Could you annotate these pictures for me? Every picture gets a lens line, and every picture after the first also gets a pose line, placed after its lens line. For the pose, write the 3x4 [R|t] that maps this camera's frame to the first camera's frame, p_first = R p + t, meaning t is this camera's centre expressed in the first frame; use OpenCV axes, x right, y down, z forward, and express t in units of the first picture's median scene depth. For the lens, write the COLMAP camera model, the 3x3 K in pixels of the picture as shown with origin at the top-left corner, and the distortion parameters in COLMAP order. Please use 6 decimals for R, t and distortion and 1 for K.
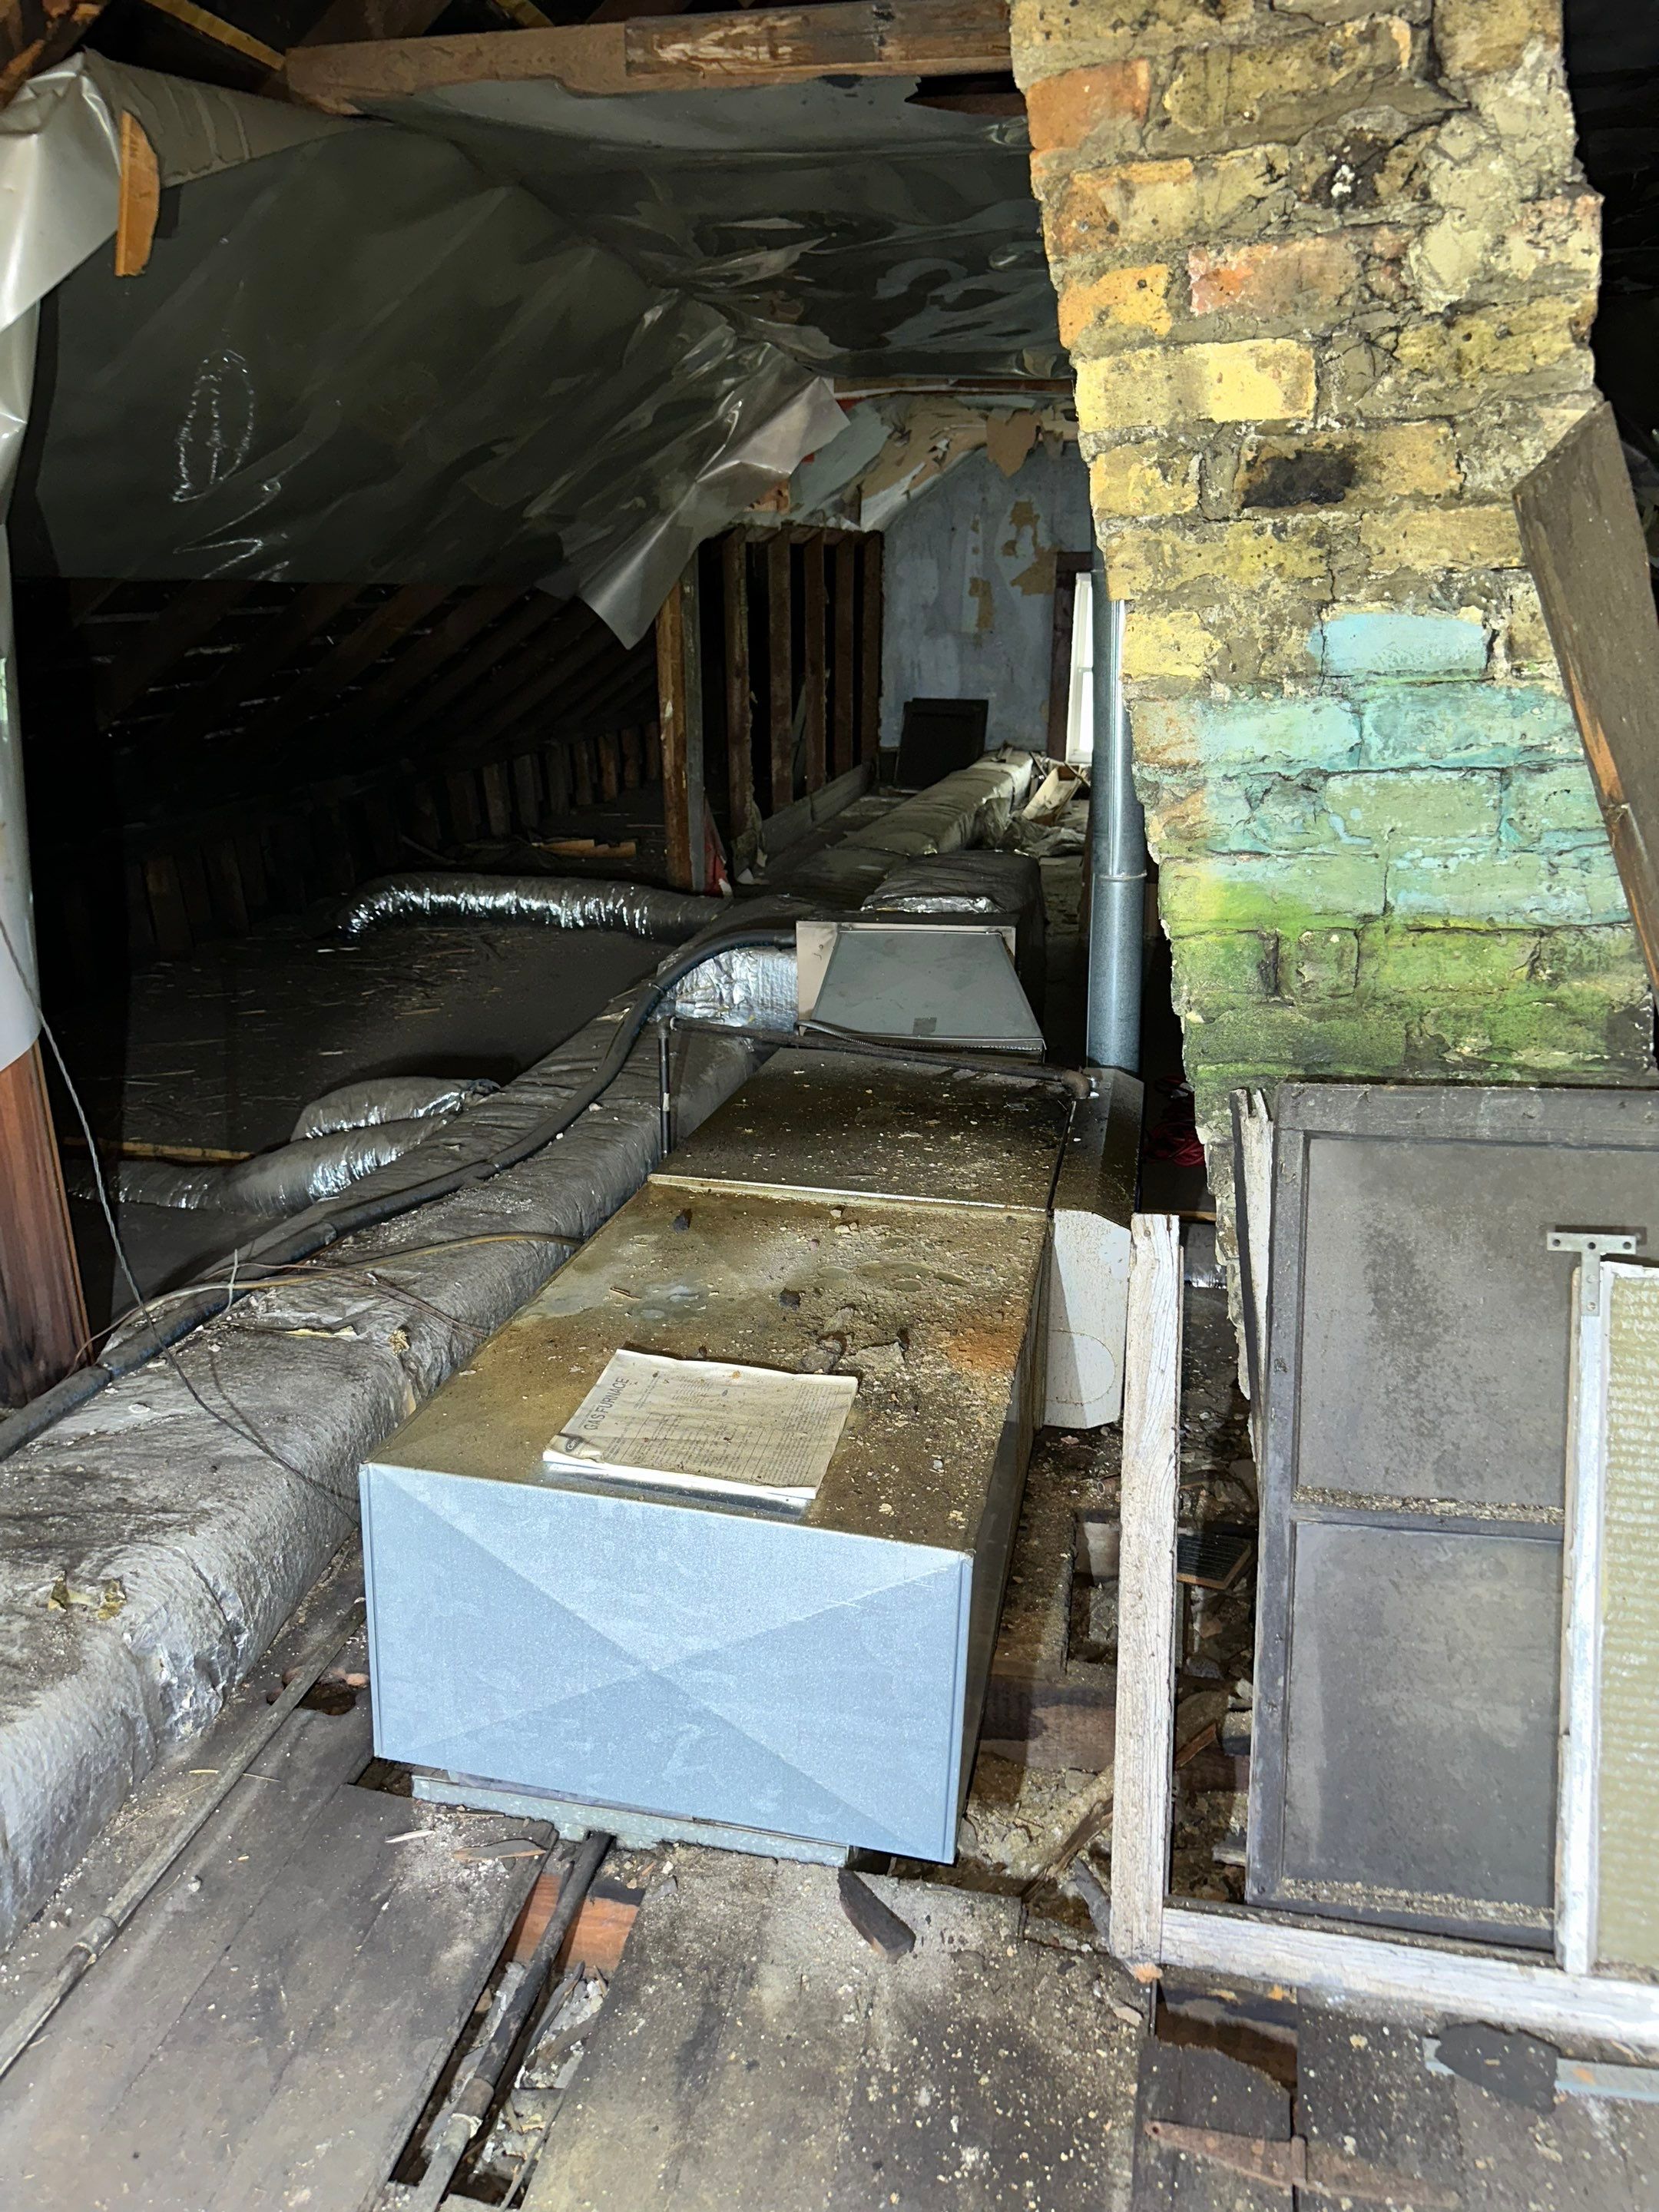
lens RADIAL K [[1586.5, 0, 827.4], [0, 1586.5, 1099.0], [0, 0, 1]] dist [0.009006, -0.018984]
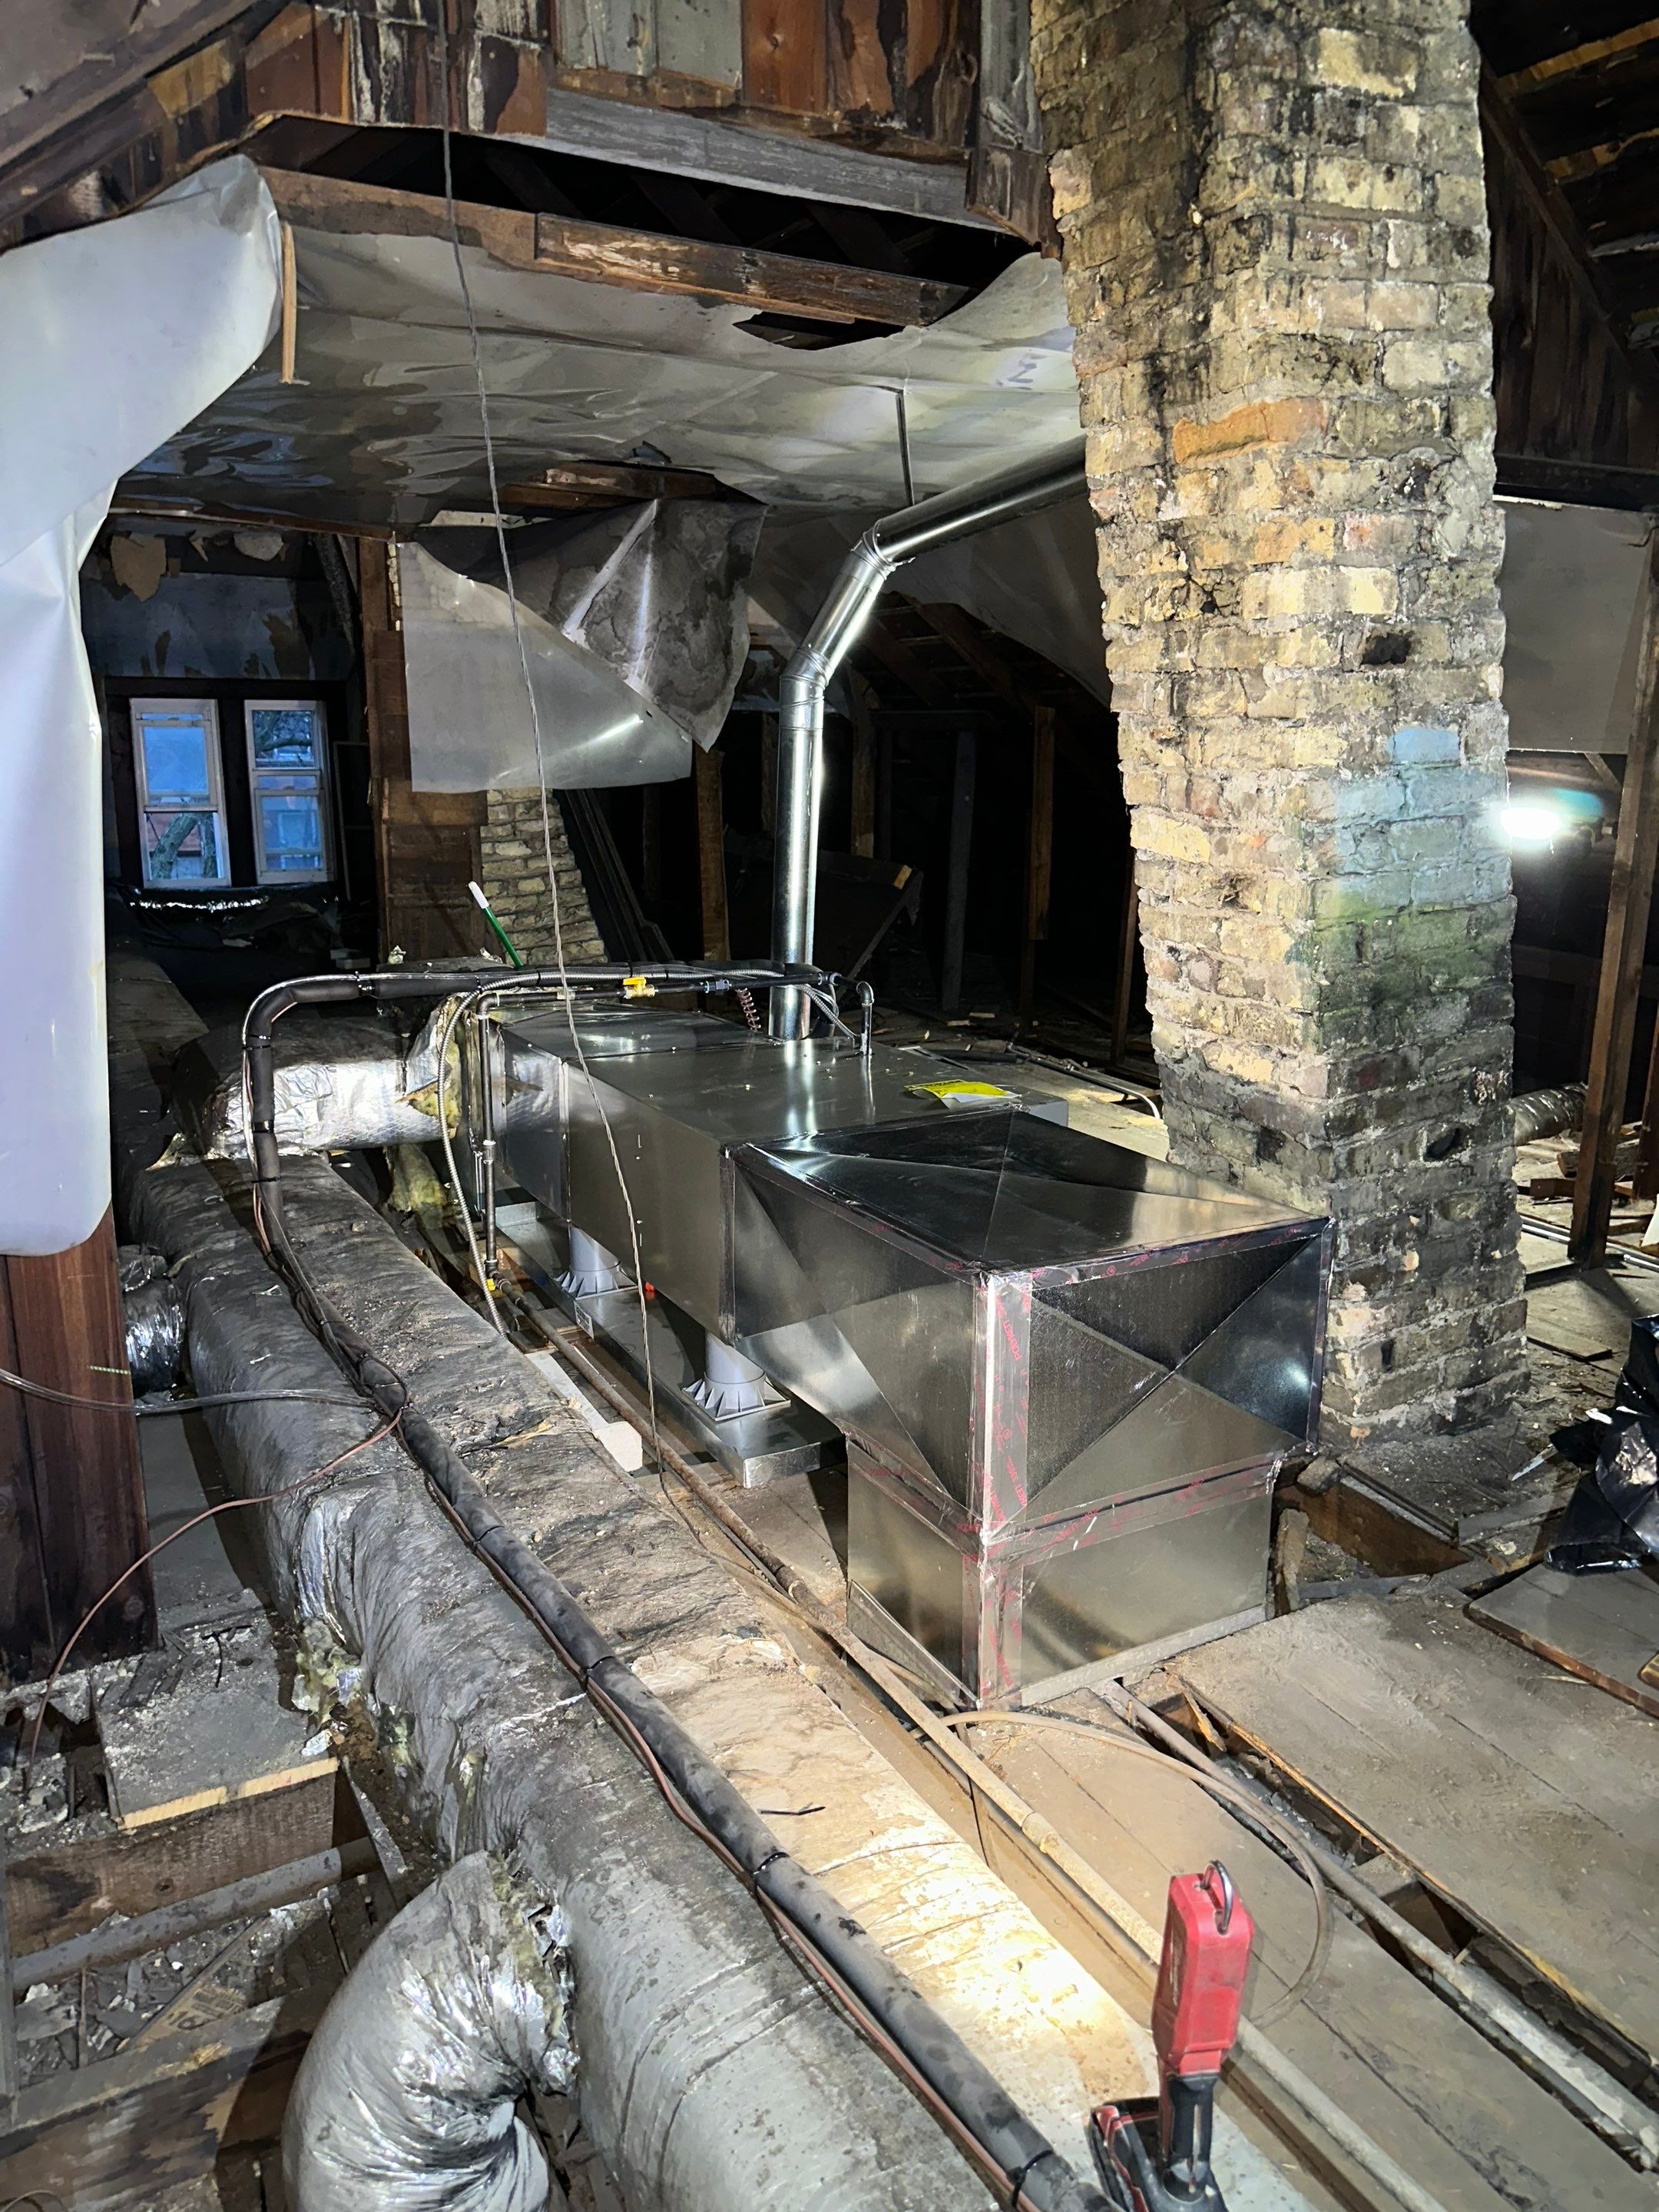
lens RADIAL K [[1586.5, 0, 844.1], [0, 1586.5, 1095.9], [0, 0, 1]] dist [0.009006, -0.018984]
pose [[0.751318, -0.137283, 0.645503, -1.251756], [0.190557, 0.981590, -0.013033, -0.011663], [-0.631830, 0.132797, 0.763646, 0.133366]]
